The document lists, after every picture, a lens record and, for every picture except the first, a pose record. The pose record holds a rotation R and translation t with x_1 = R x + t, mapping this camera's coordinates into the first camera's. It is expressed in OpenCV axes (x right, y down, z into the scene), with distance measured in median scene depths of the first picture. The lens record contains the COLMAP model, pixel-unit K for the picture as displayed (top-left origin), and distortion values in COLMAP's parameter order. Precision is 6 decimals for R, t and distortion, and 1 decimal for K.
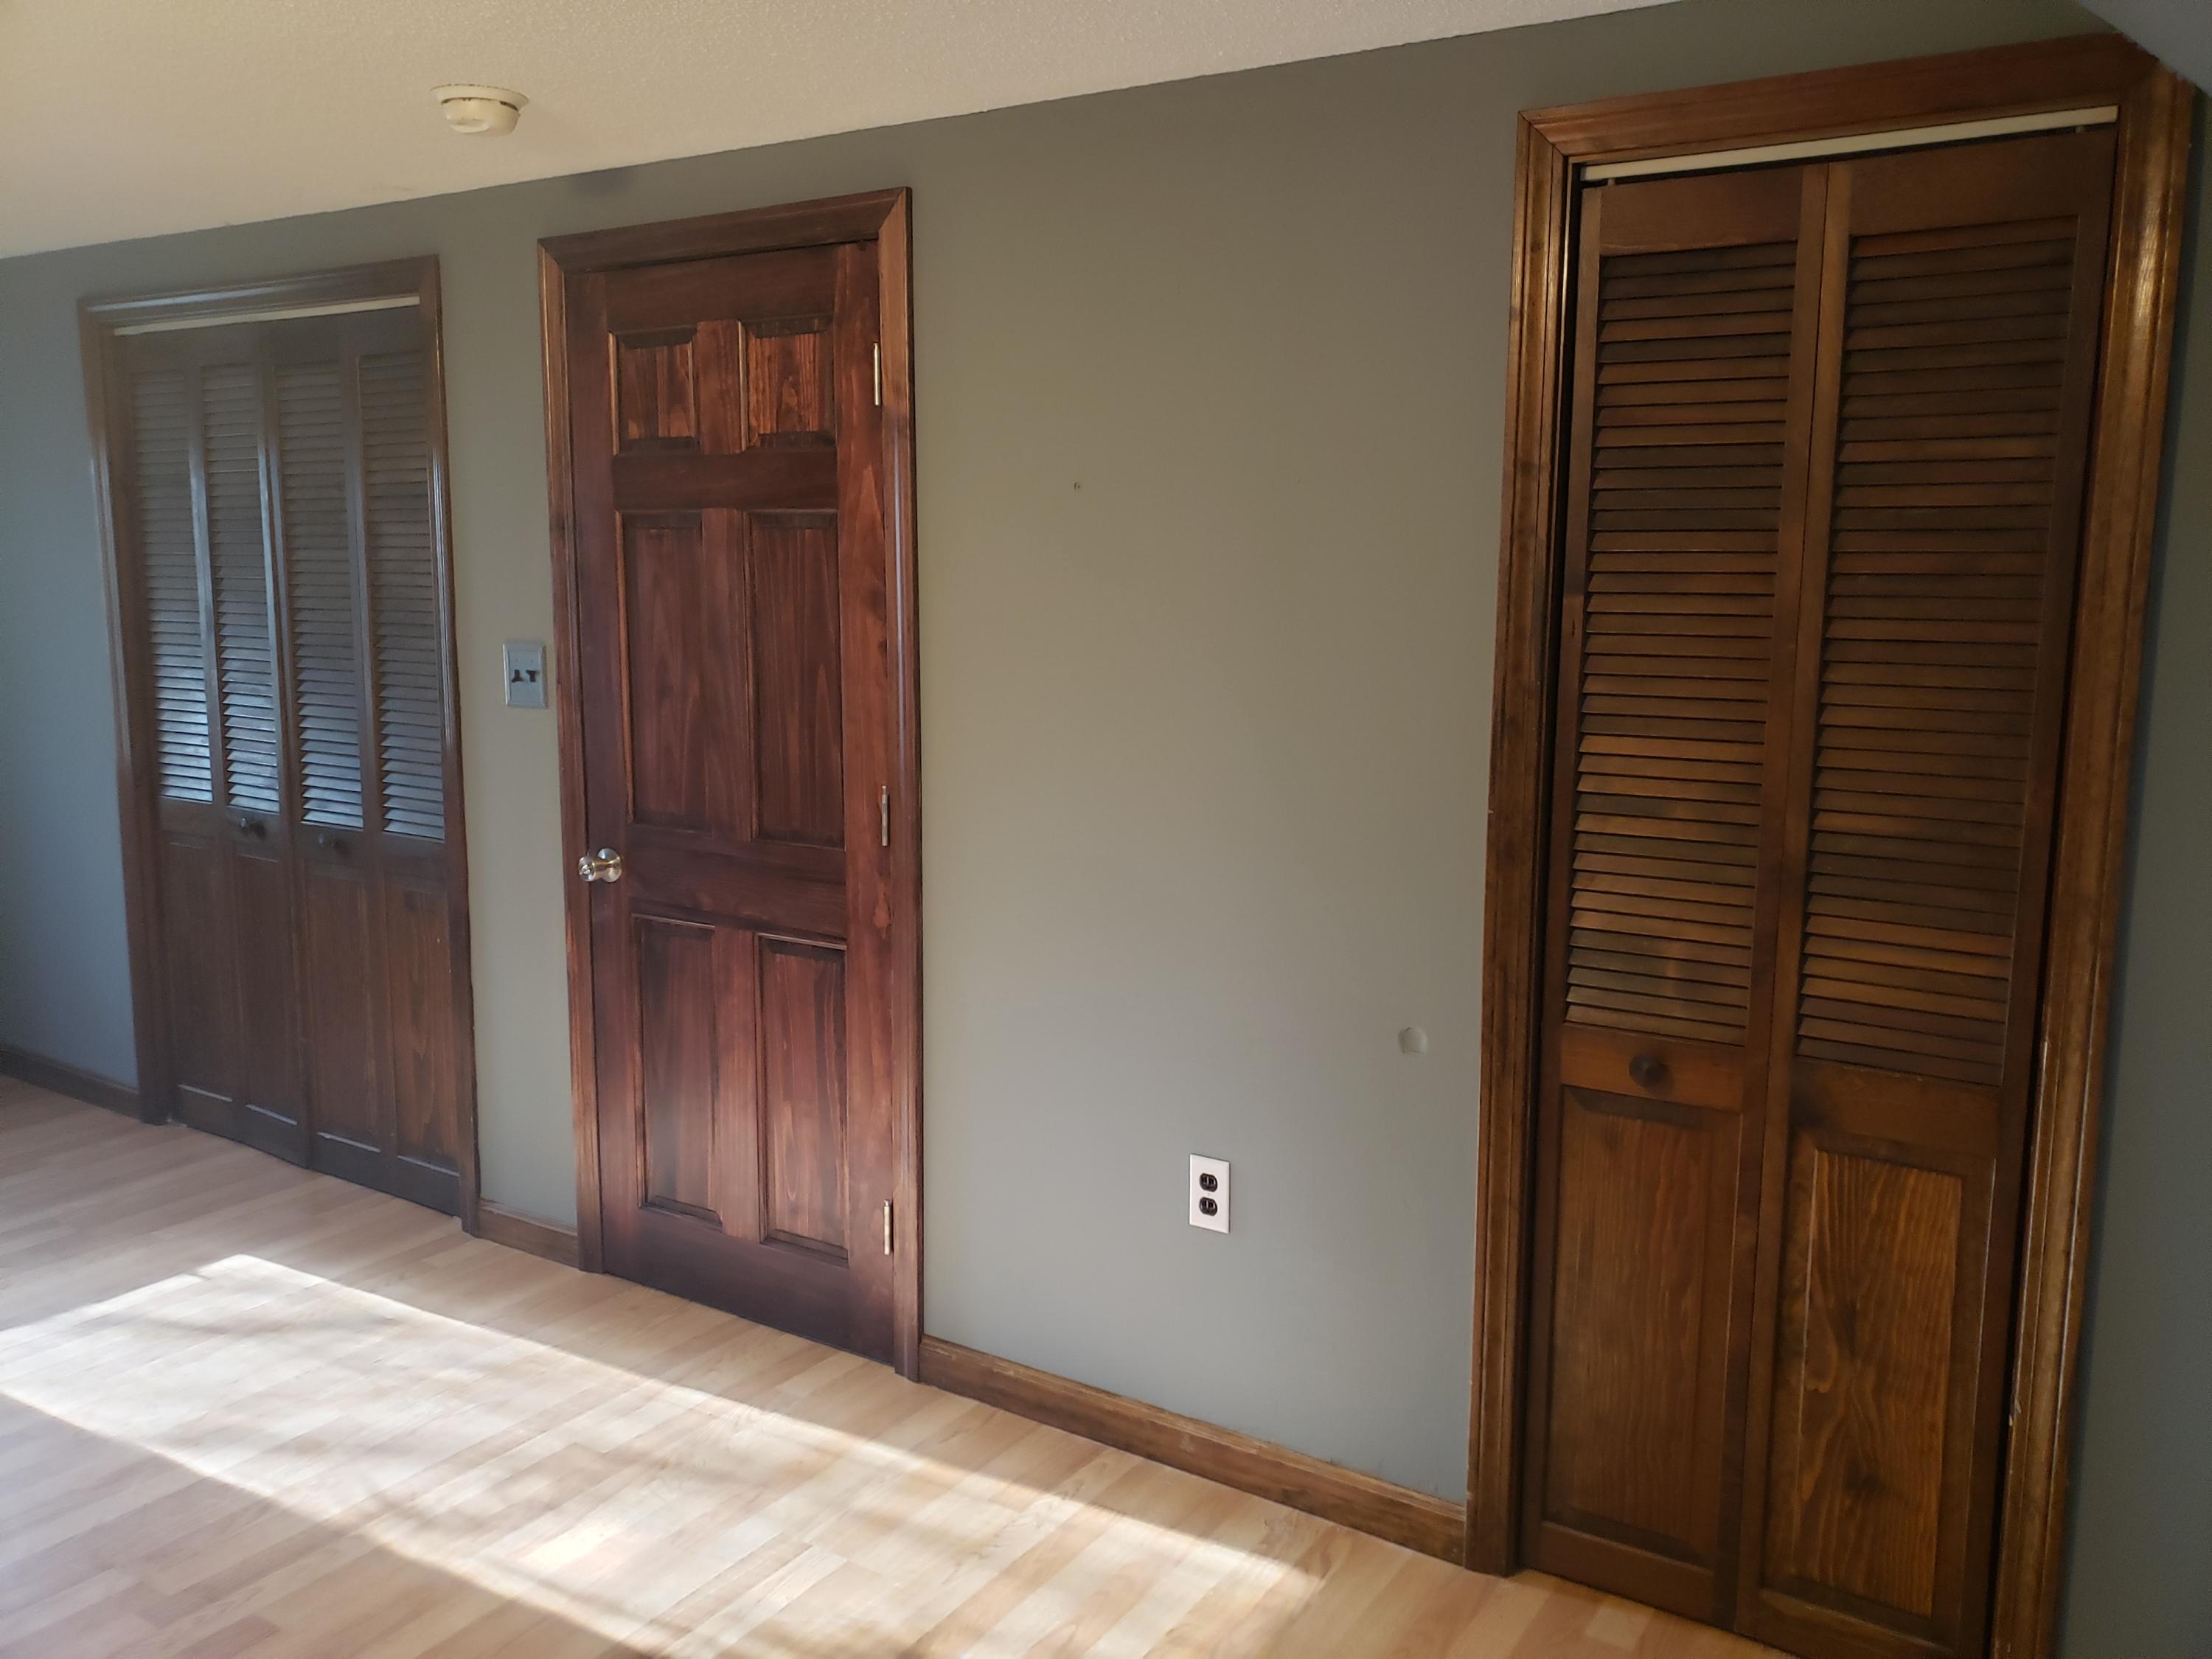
lens RADIAL K [[1656.4, 0, 1106.0], [0, 1656.4, 829.5], [0, 0, 1]] dist [0.018321, -0.003481]
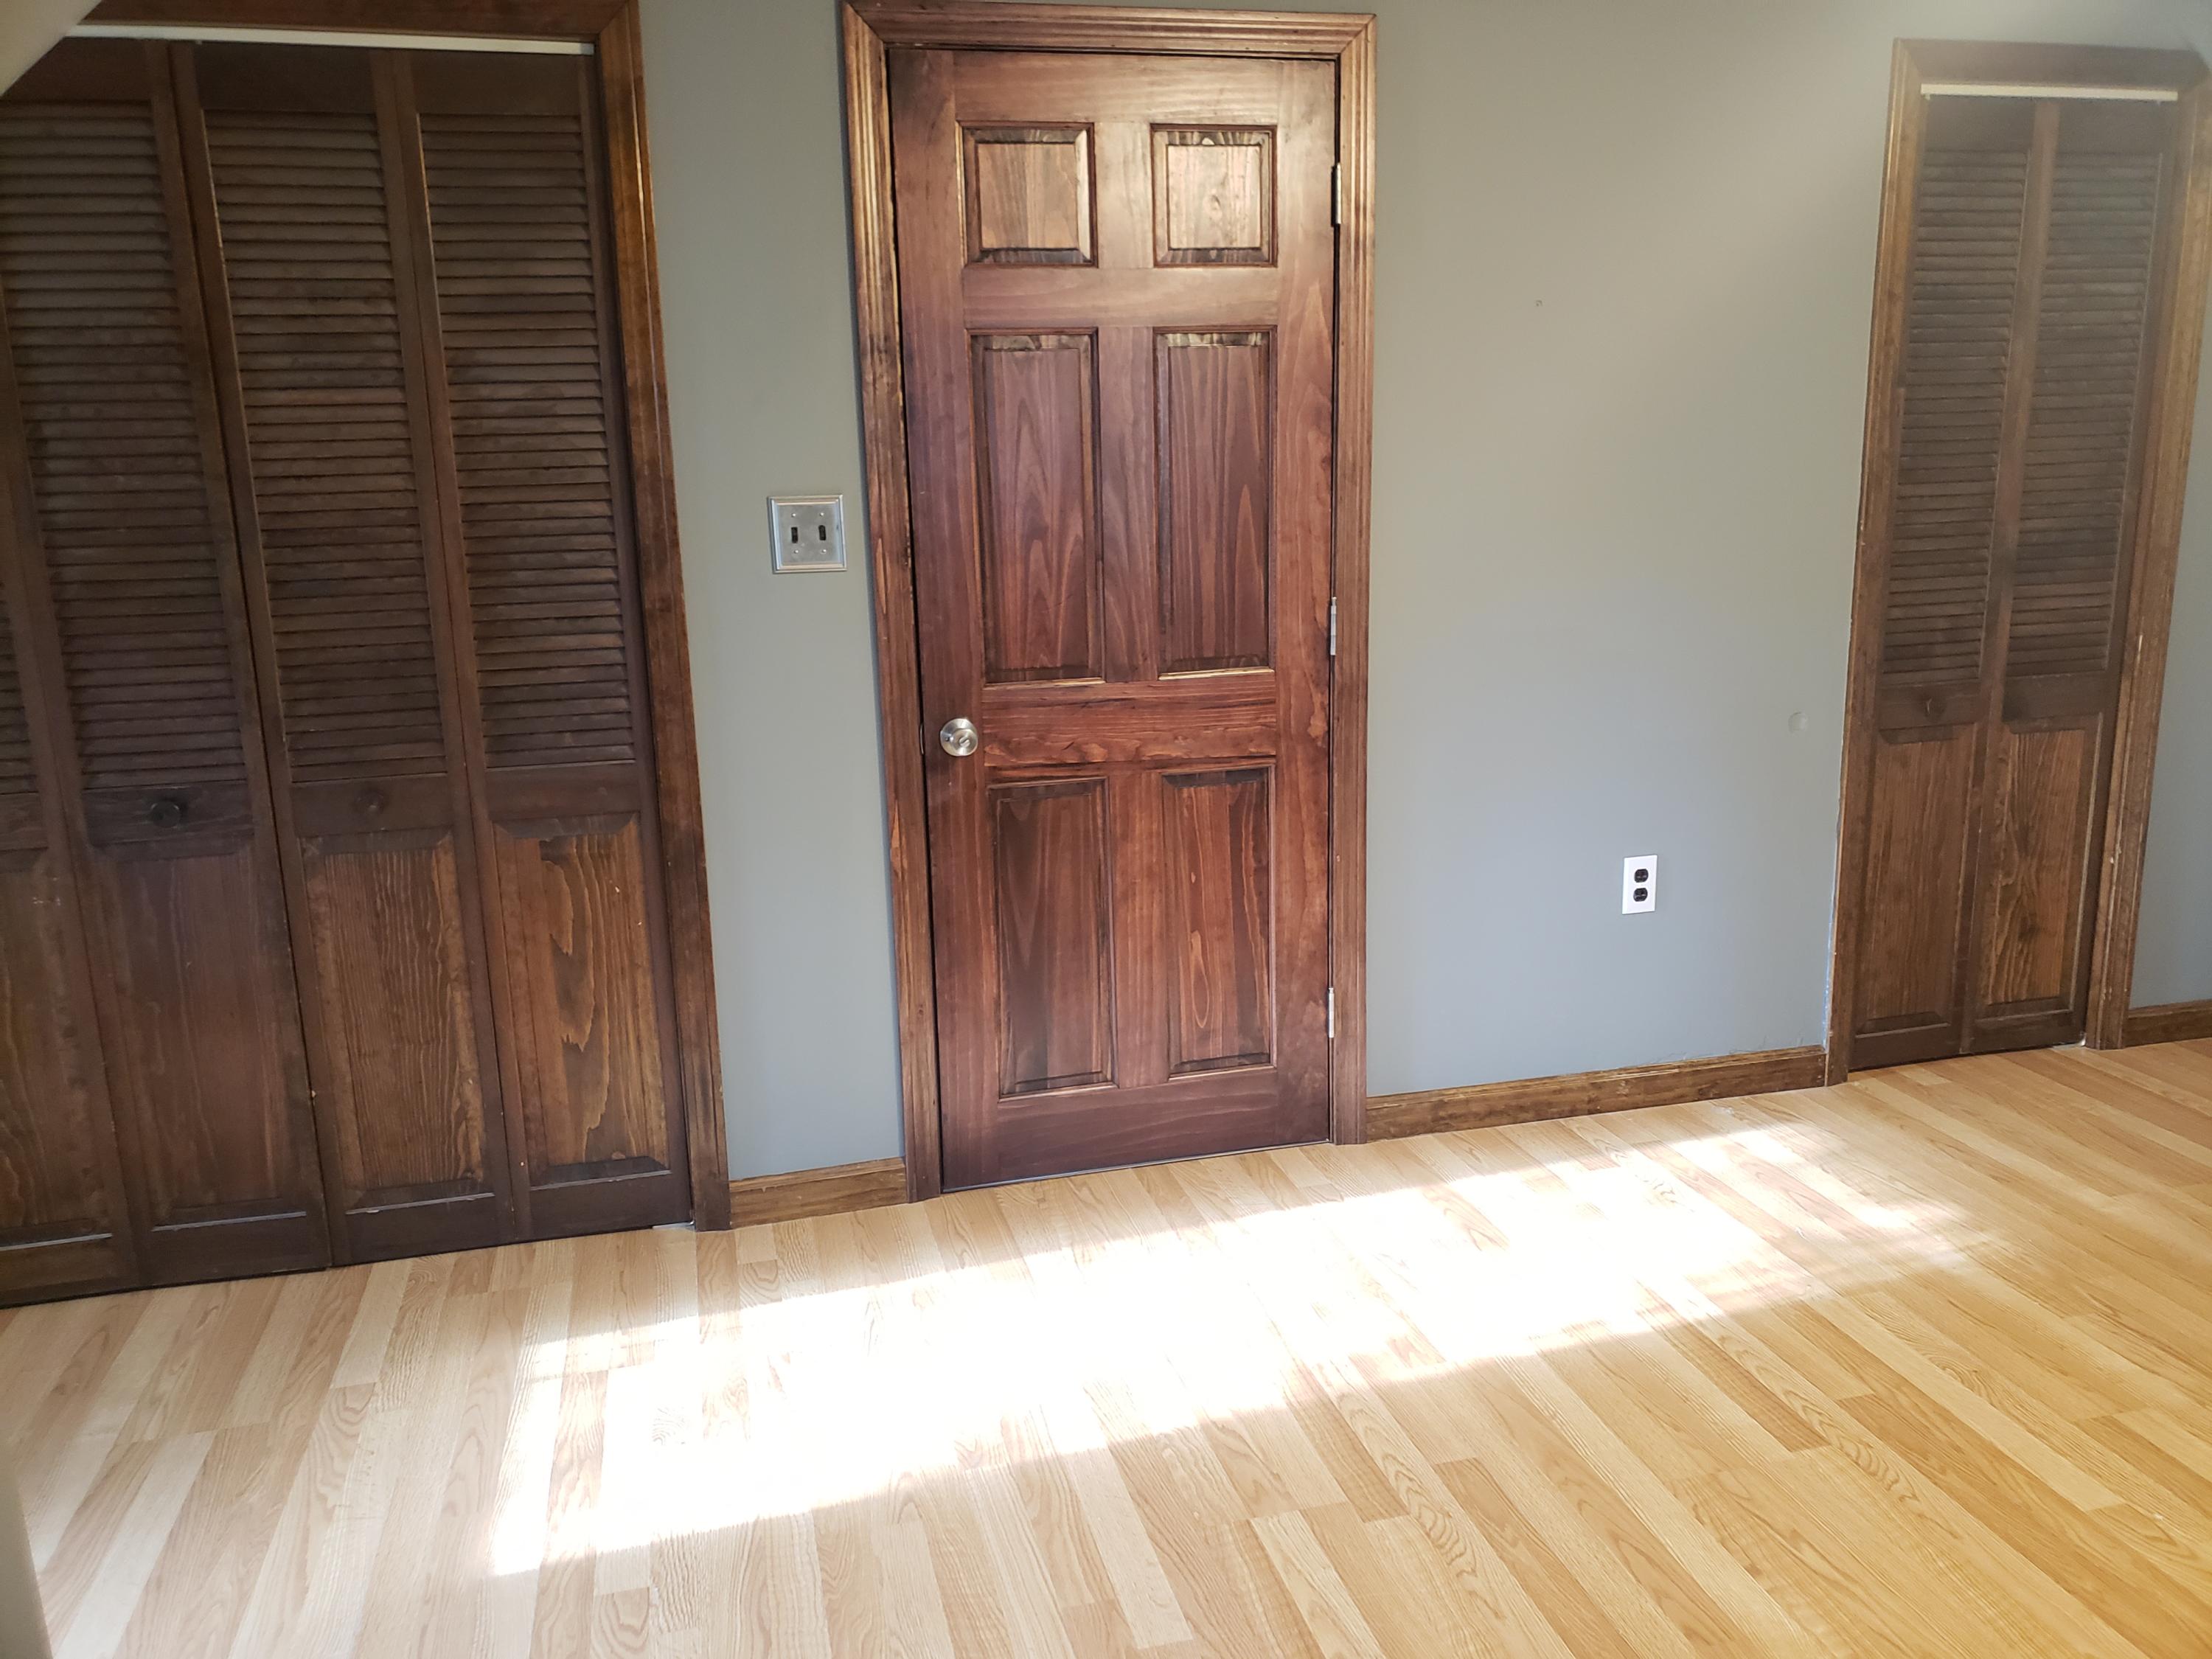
lens RADIAL K [[1771.4, 0, 1106.0], [0, 1771.4, 829.5], [0, 0, 1]] dist [0.017301, -0.003897]
pose [[0.688048, -0.196983, 0.698418, -1.006773], [0.139542, 0.980405, 0.139045, -0.056126], [-0.712122, 0.001789, 0.702054, 0.304188]]
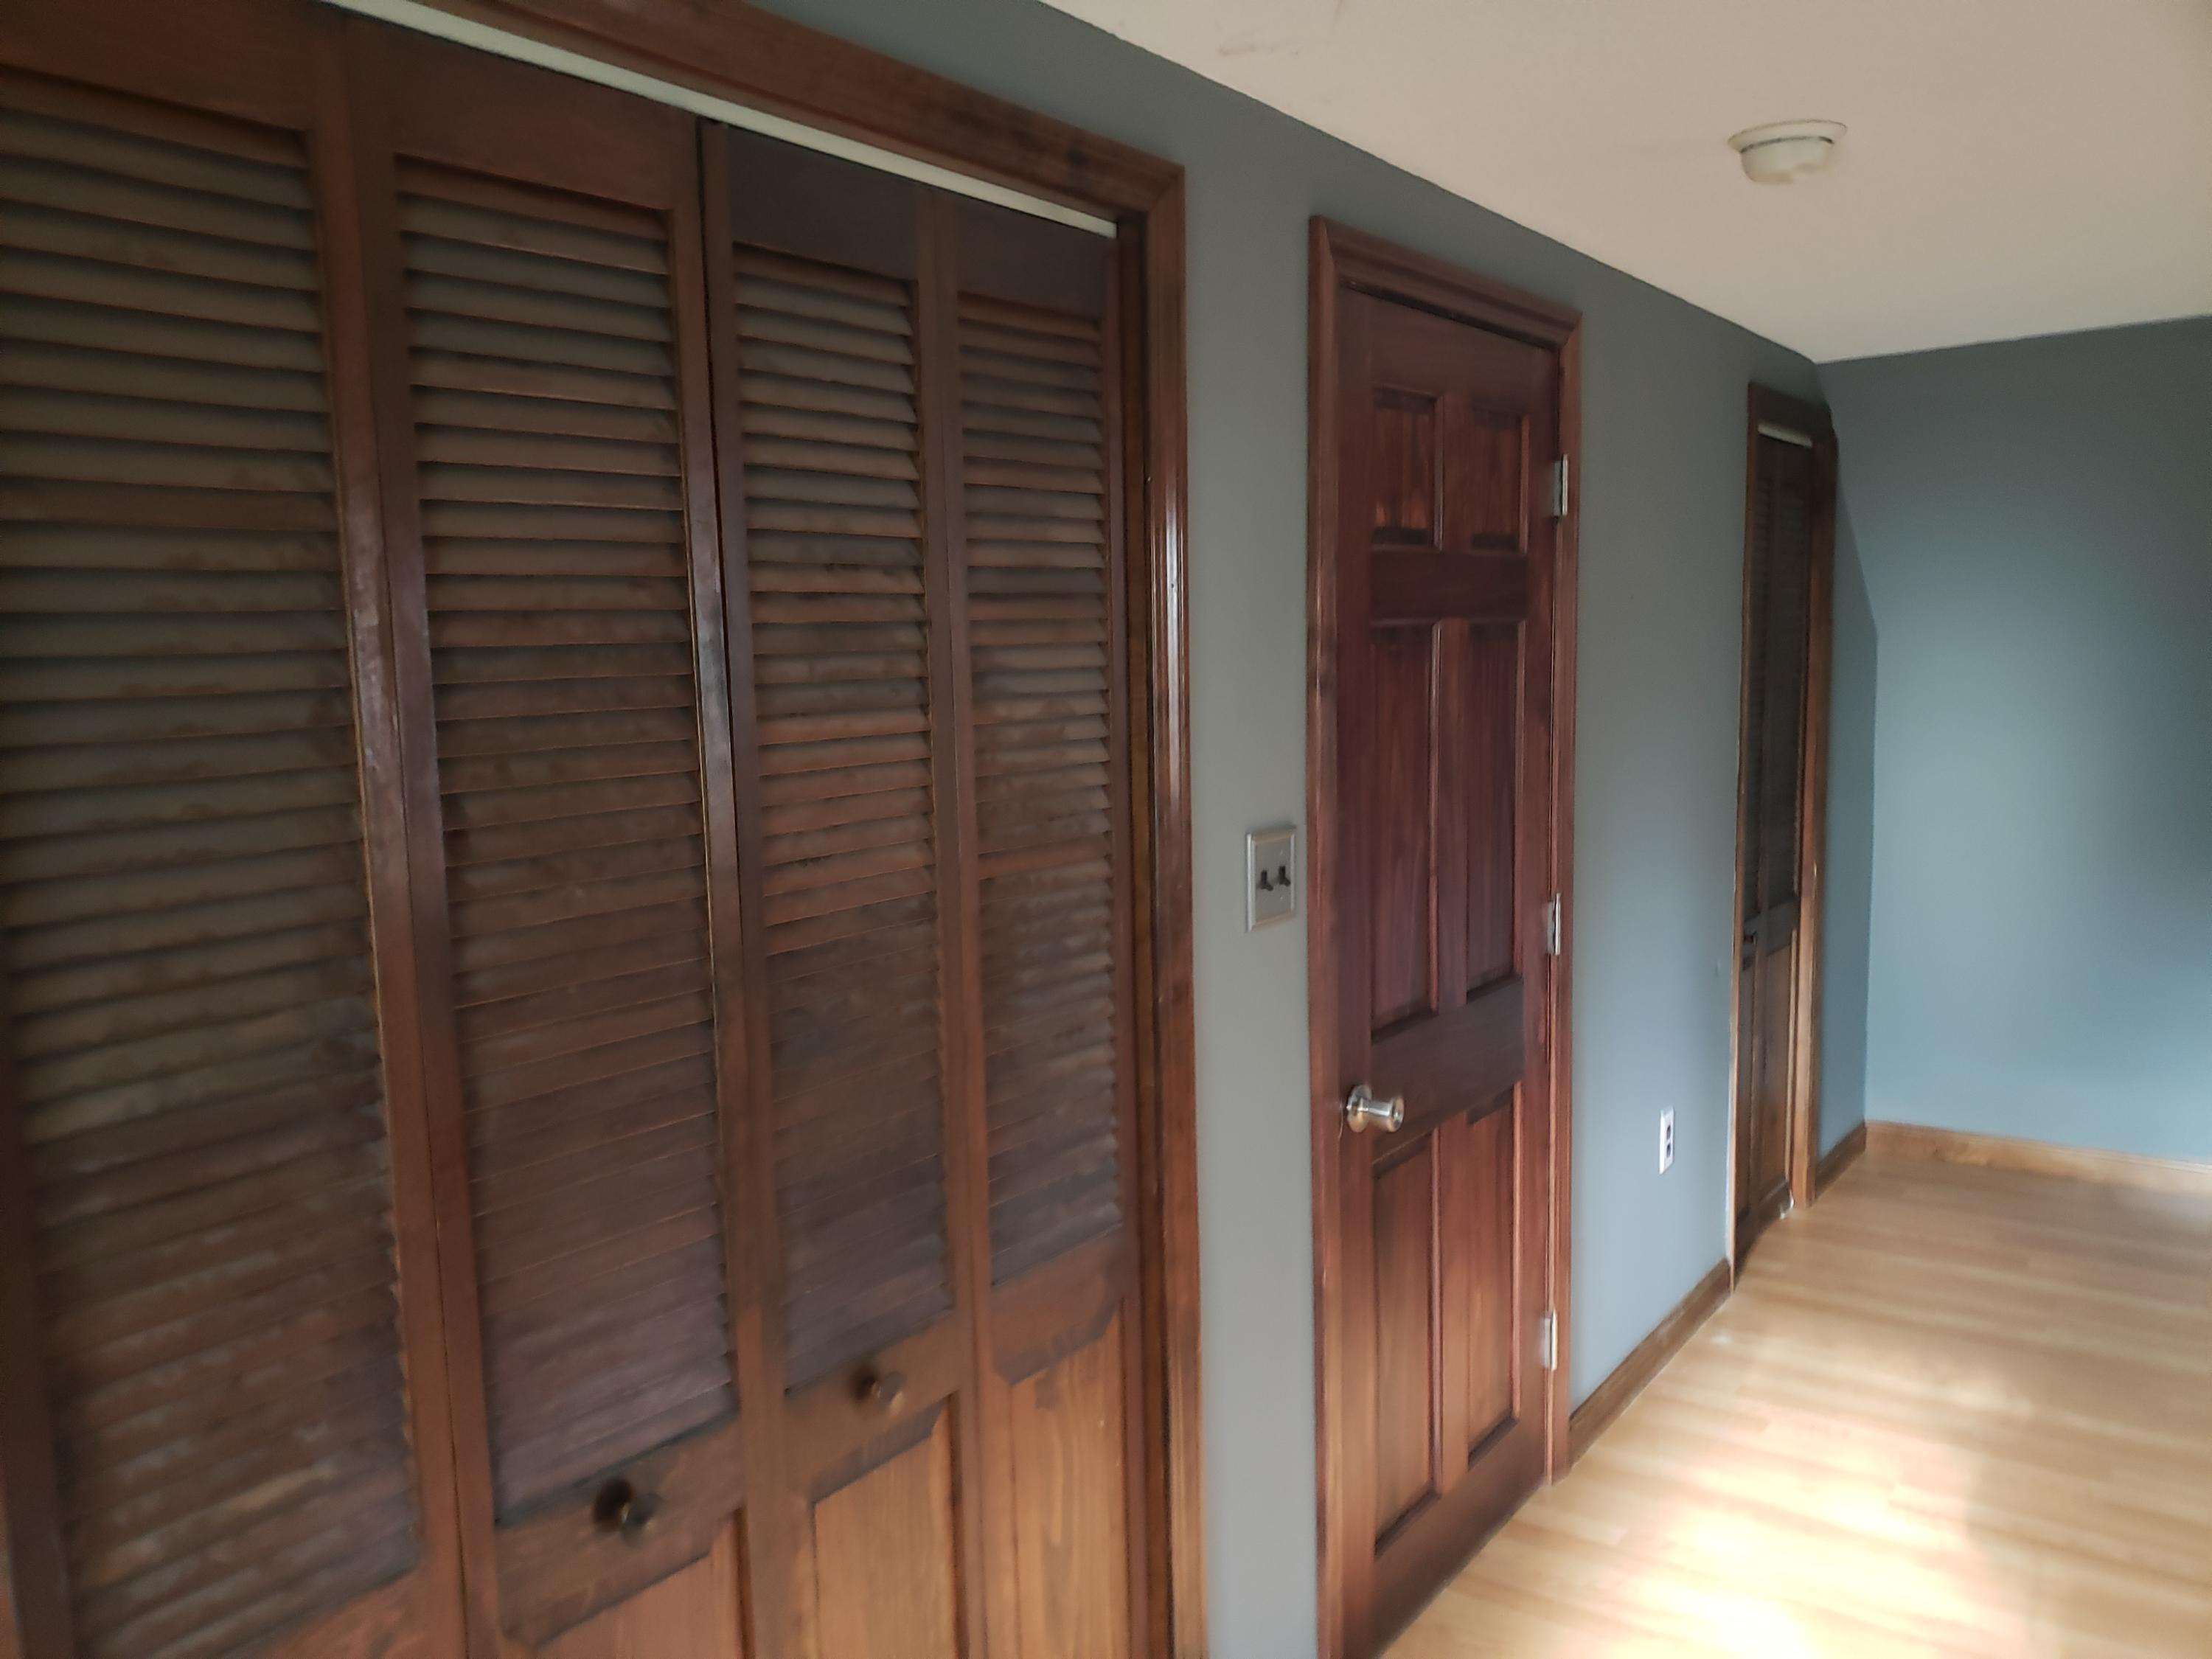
lens RADIAL K [[1771.4, 0, 1106.0], [0, 1771.4, 829.5], [0, 0, 1]] dist [0.017301, -0.003897]
pose [[0.036099, -0.153339, 0.987514, -1.142451], [0.131465, 0.980299, 0.147413, -0.245506], [-0.990663, 0.124502, 0.055546, 1.141506]]
